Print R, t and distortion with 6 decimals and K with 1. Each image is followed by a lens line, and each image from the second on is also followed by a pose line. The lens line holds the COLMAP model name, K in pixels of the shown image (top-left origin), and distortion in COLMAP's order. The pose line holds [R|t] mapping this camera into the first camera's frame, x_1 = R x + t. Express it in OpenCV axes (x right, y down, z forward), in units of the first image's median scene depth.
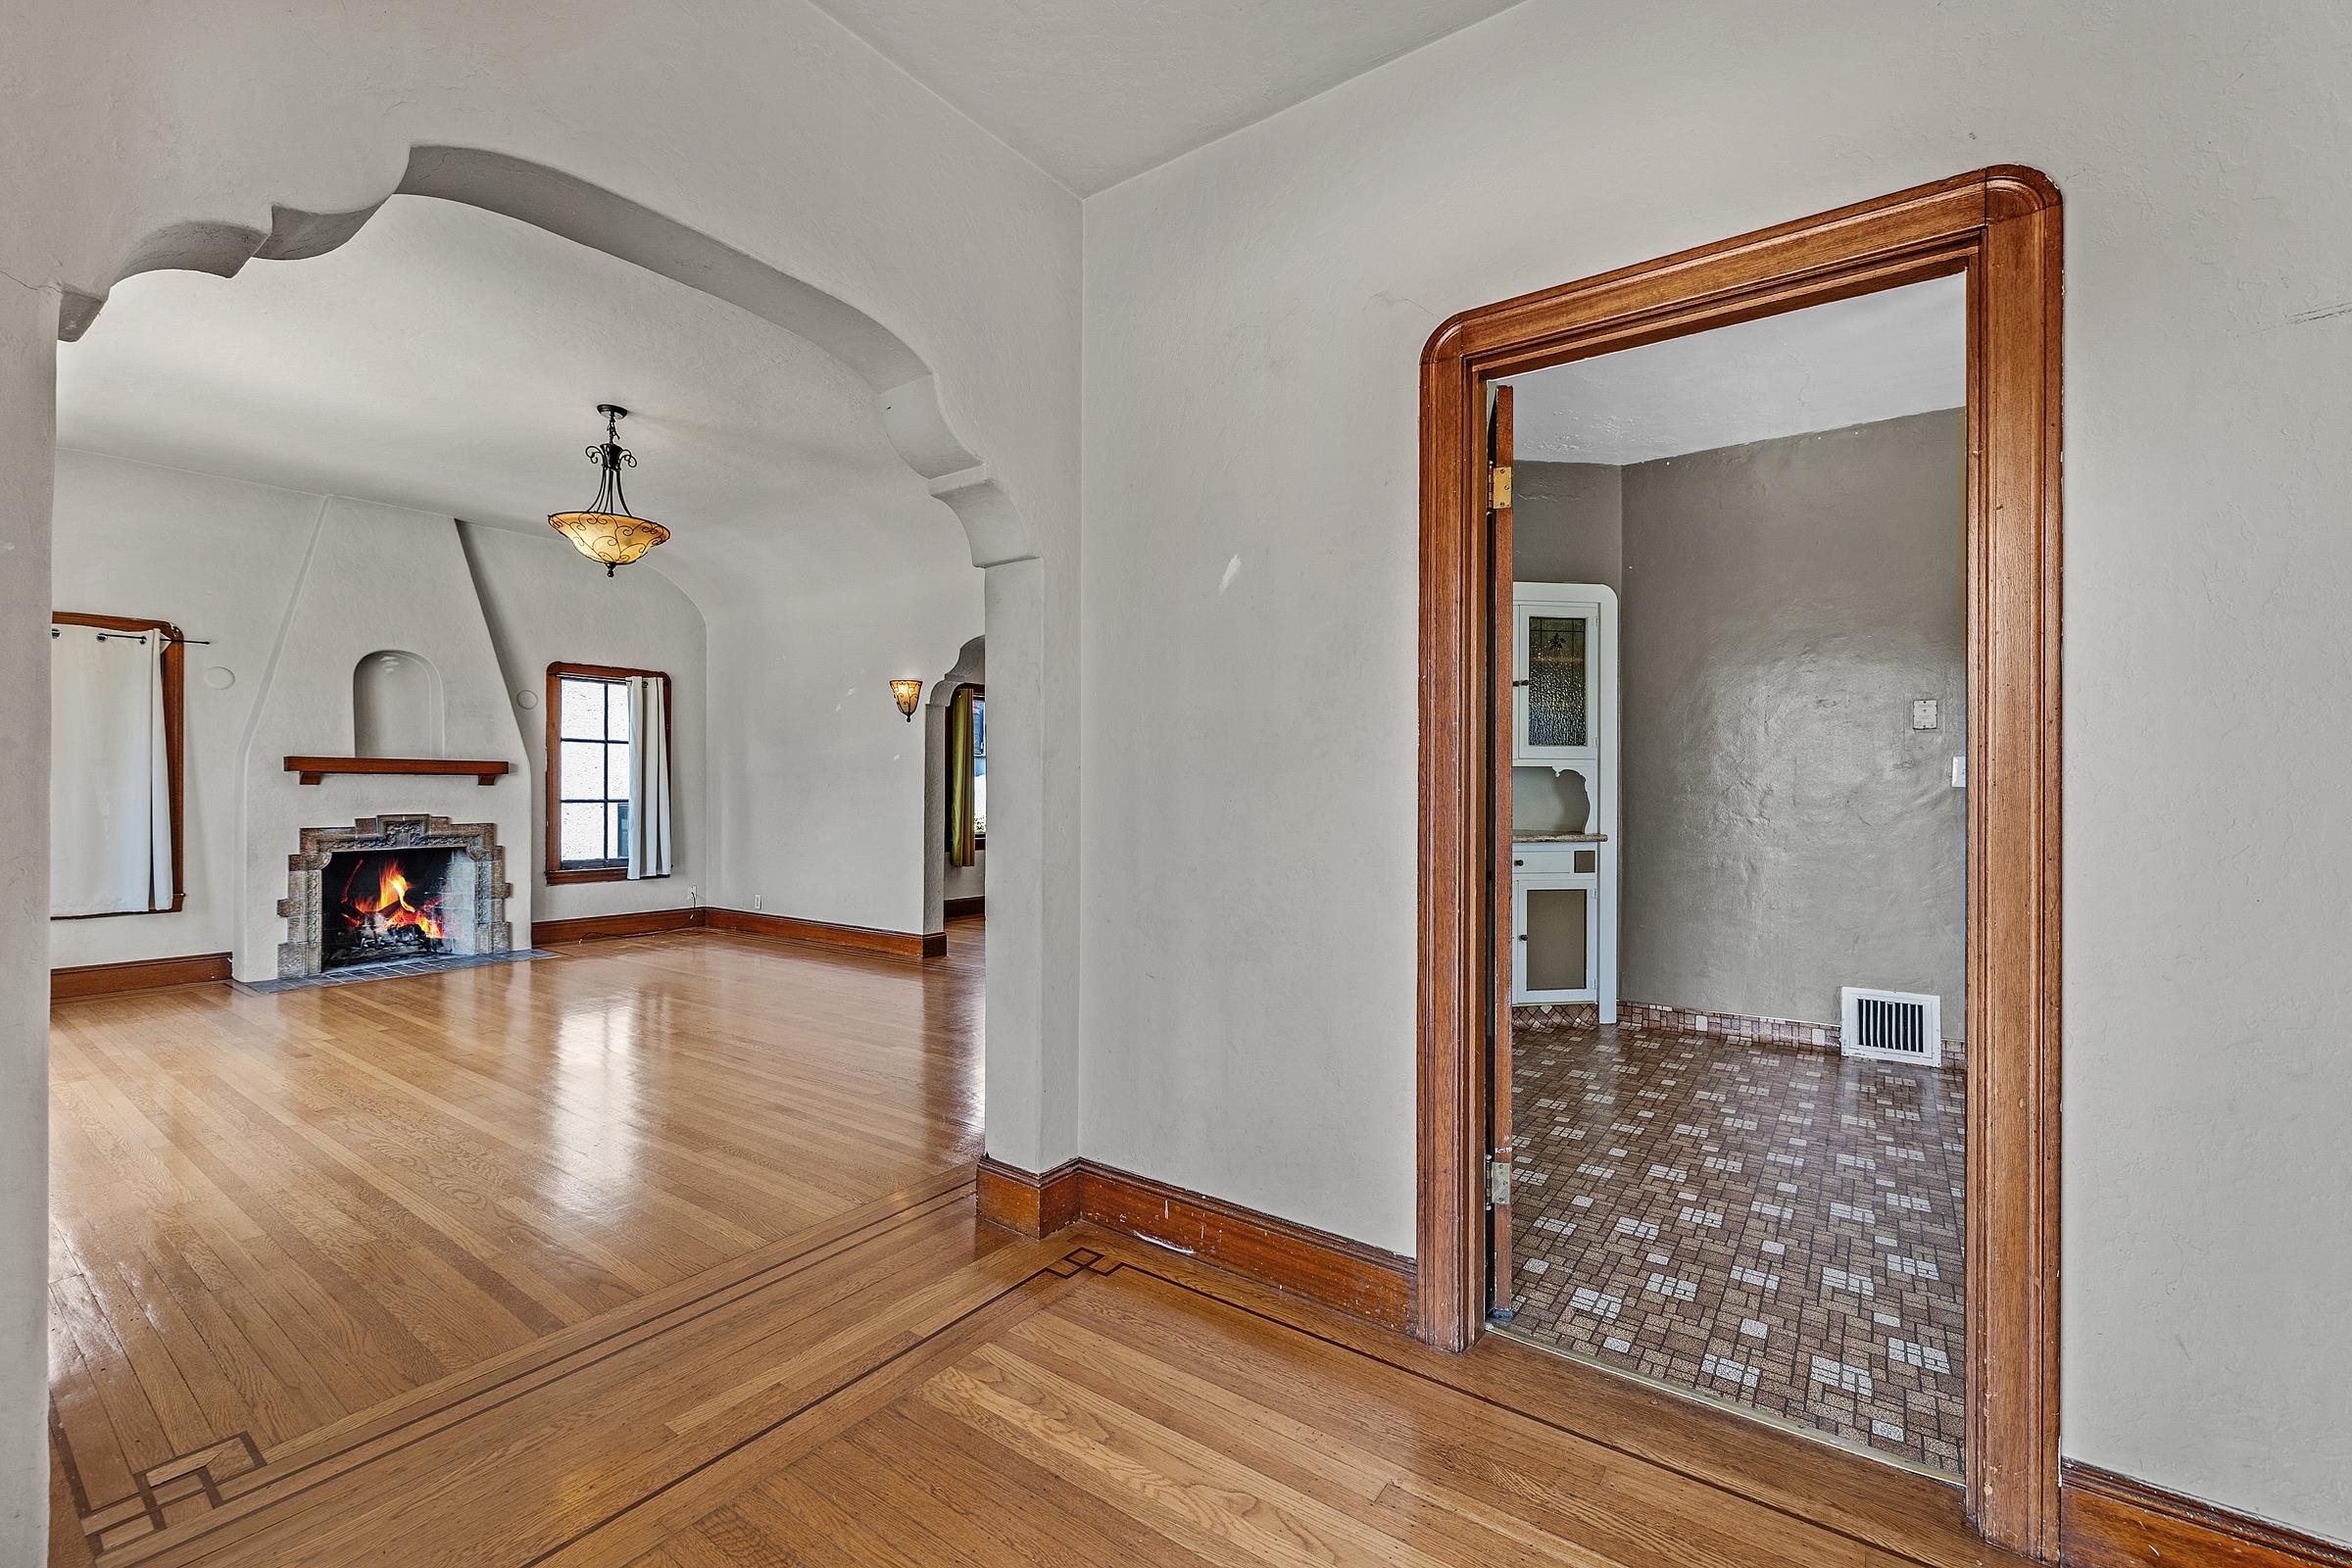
lens RADIAL K [[988.6, 0, 1167.5], [0, 988.6, 787.8], [0, 0, 1]] dist [-0.000084, -0.000001]
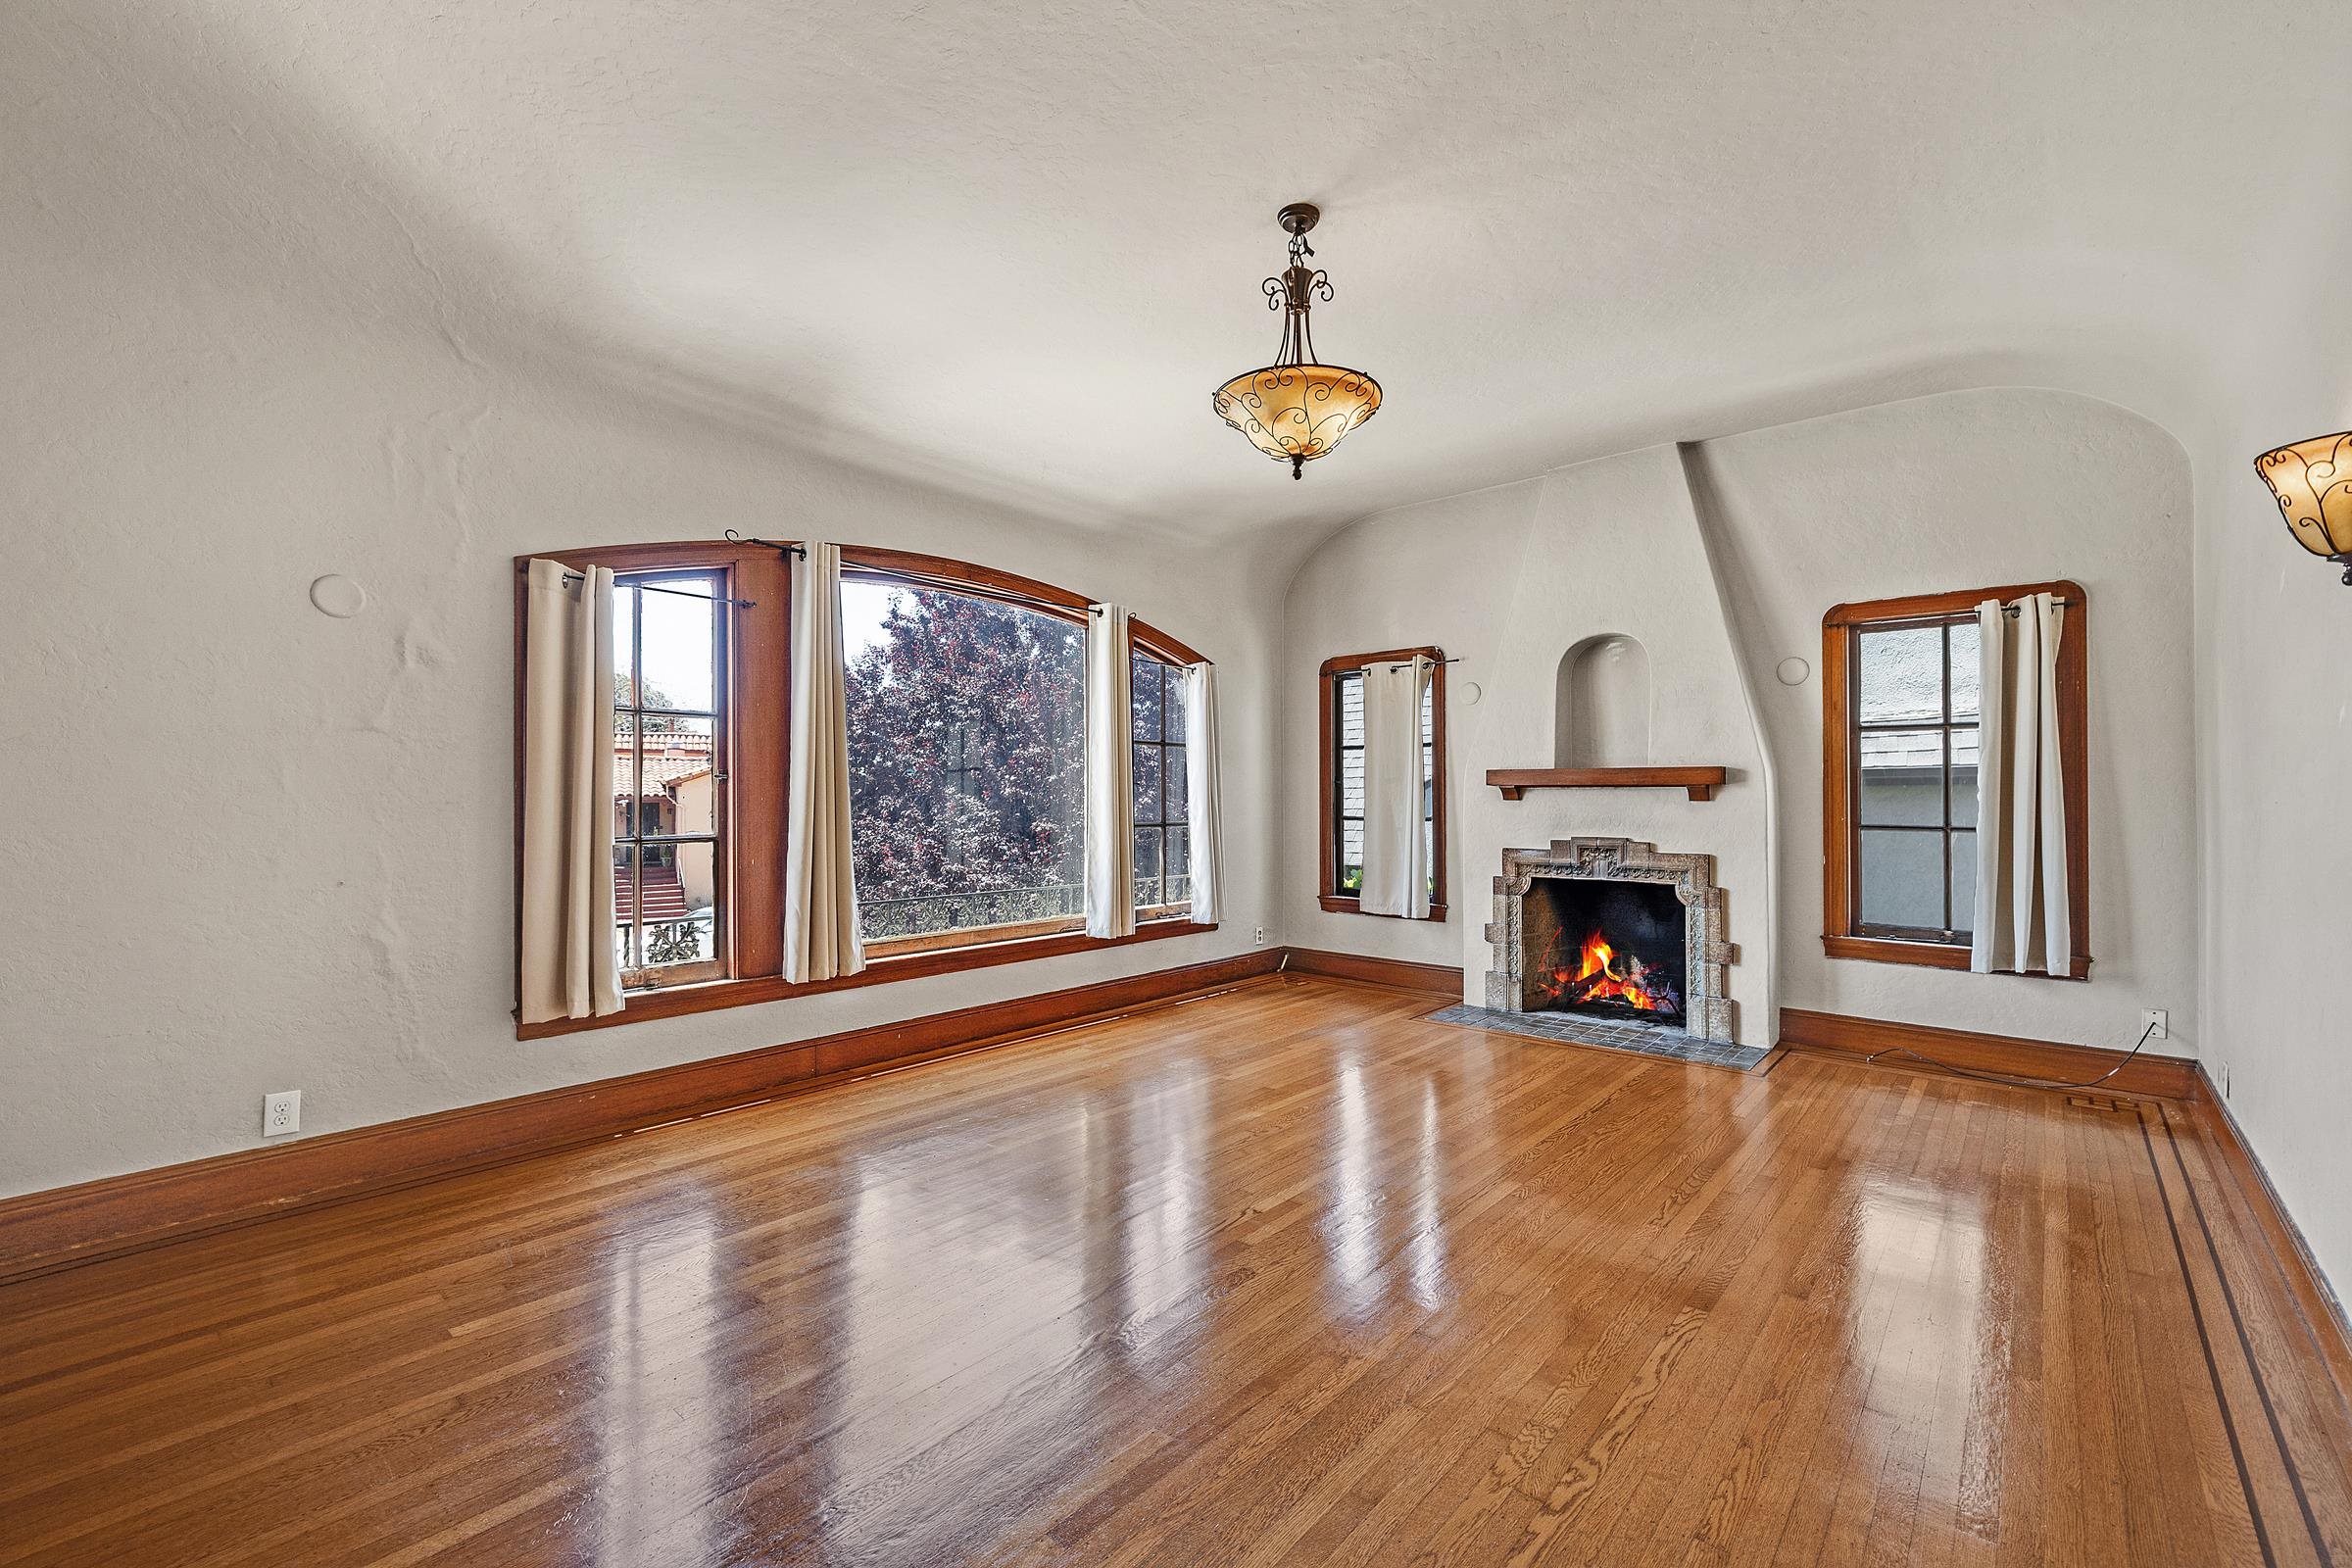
lens RADIAL K [[988.6, 0, 1167.5], [0, 988.6, 787.8], [0, 0, 1]] dist [-0.000084, -0.000001]
pose [[-0.083064, -0.010713, -0.996487, 0.053731], [-0.000548, 0.999943, -0.010705, -0.004488], [0.996544, -0.000343, -0.083065, 0.709633]]
